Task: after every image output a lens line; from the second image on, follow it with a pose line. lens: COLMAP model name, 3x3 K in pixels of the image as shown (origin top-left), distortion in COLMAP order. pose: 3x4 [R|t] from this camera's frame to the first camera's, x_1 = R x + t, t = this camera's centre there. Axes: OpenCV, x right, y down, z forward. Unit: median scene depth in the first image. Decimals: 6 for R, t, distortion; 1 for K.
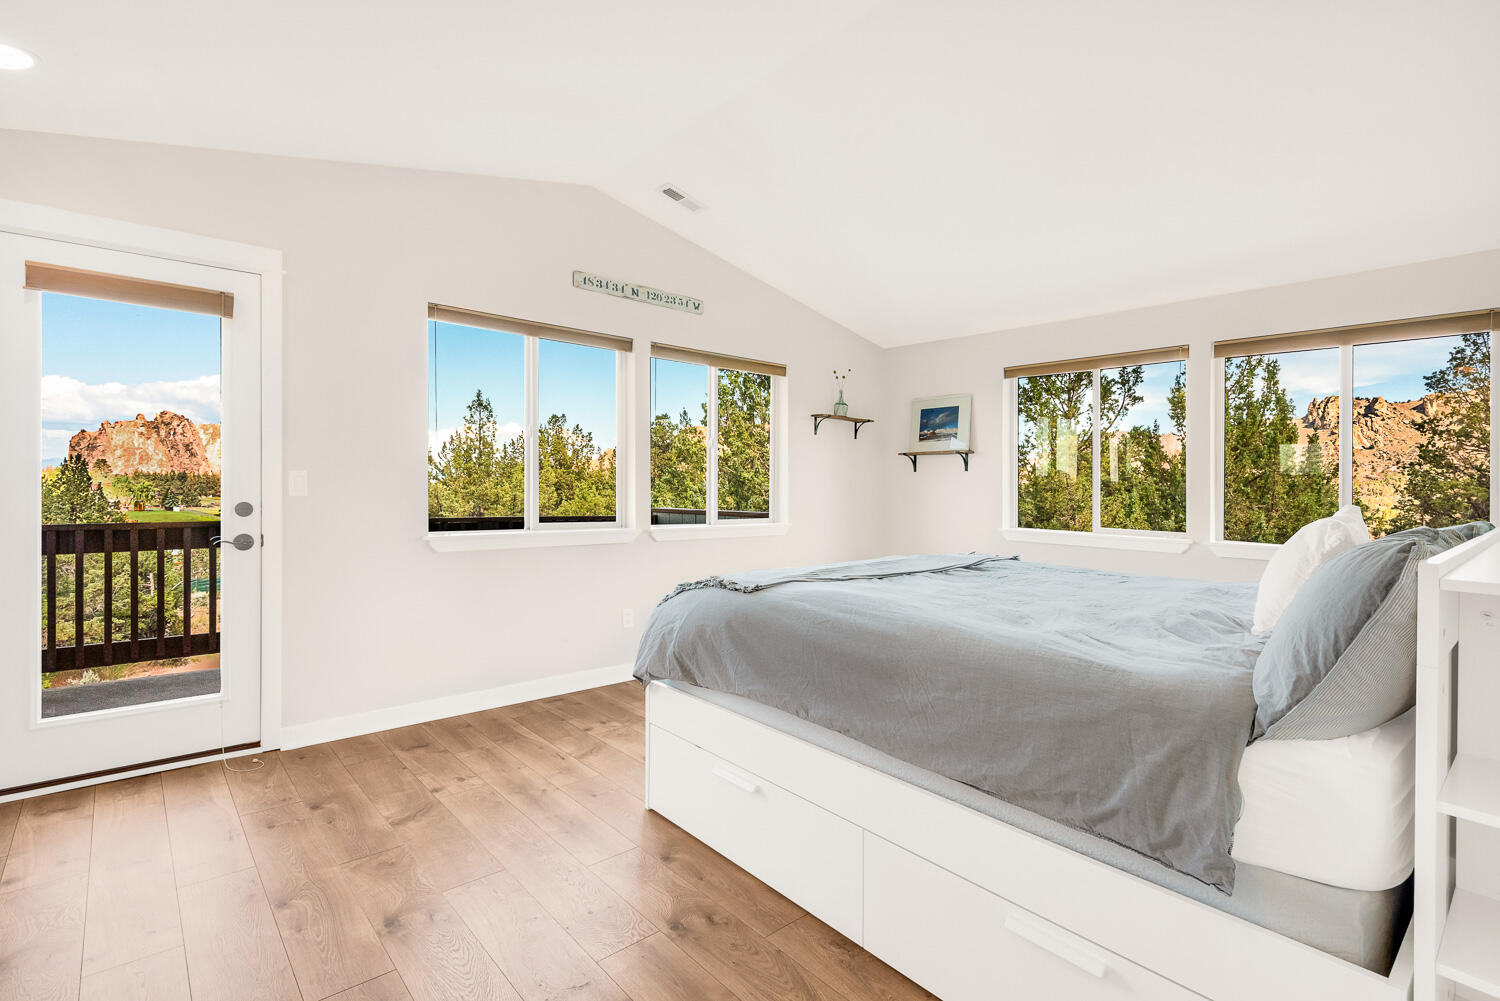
lens RADIAL K [[693.1, 0, 750.2], [0, 693.1, 497.0], [0, 0, 1]] dist [-0.000039, 0.000005]
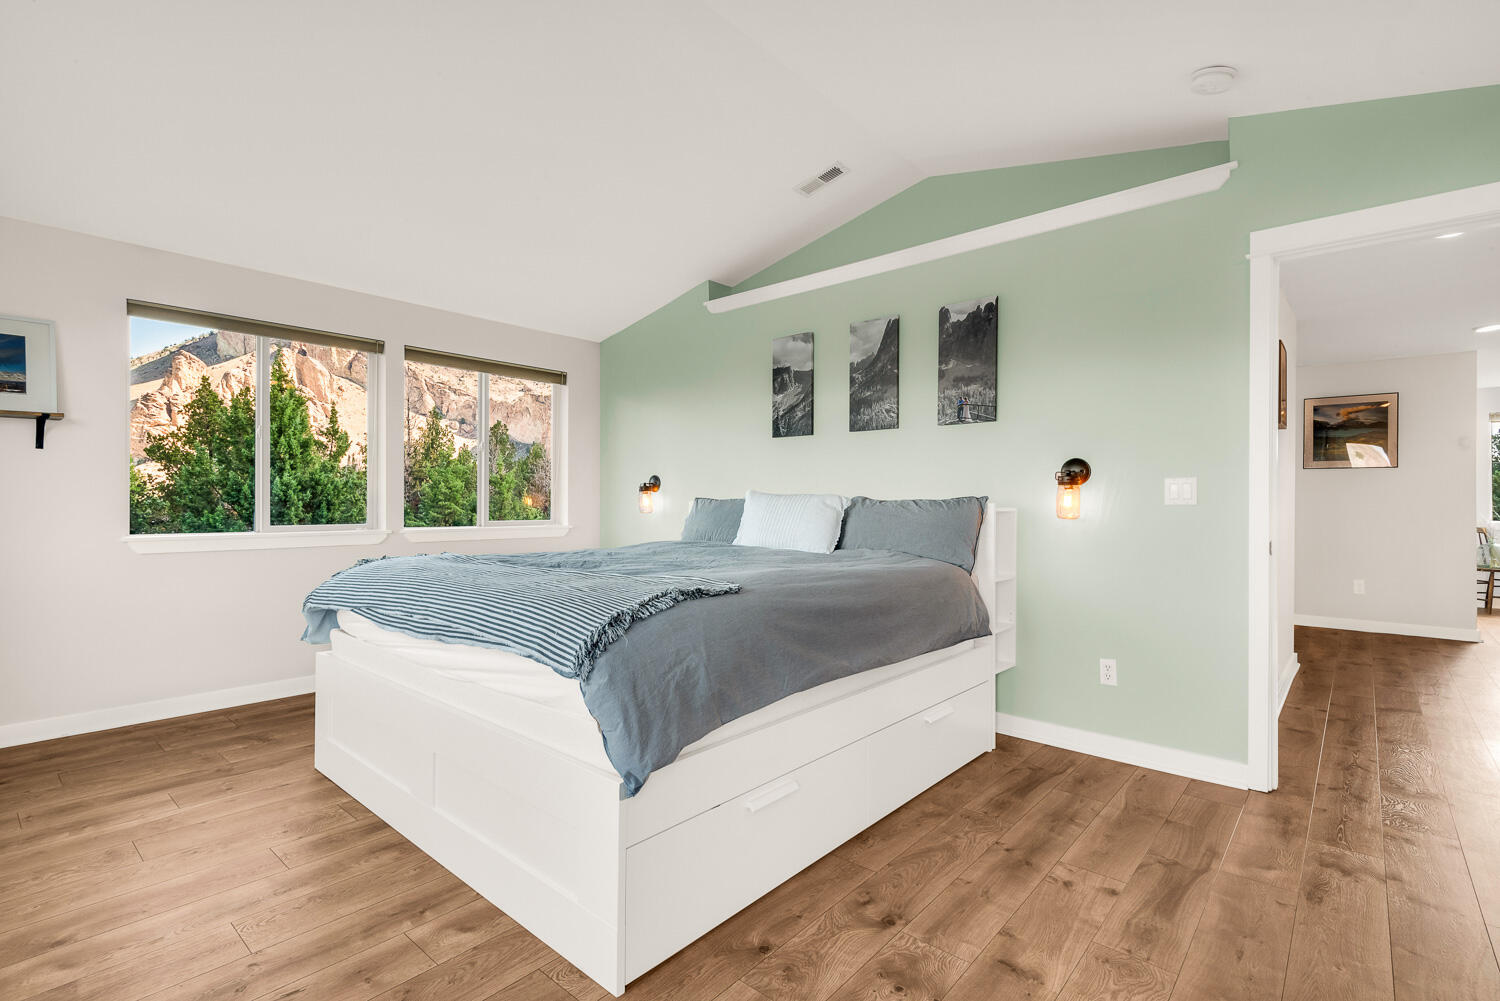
lens RADIAL K [[665.8, 0, 750.1], [0, 665.8, 496.6], [0, 0, 1]] dist [0.001864, 0.000128]
pose [[-0.118978, -0.009035, 0.992856, -0.903082], [-0.000351, 0.999959, 0.009057, 0.000170], [-0.992897, 0.000729, -0.118976, 1.151812]]
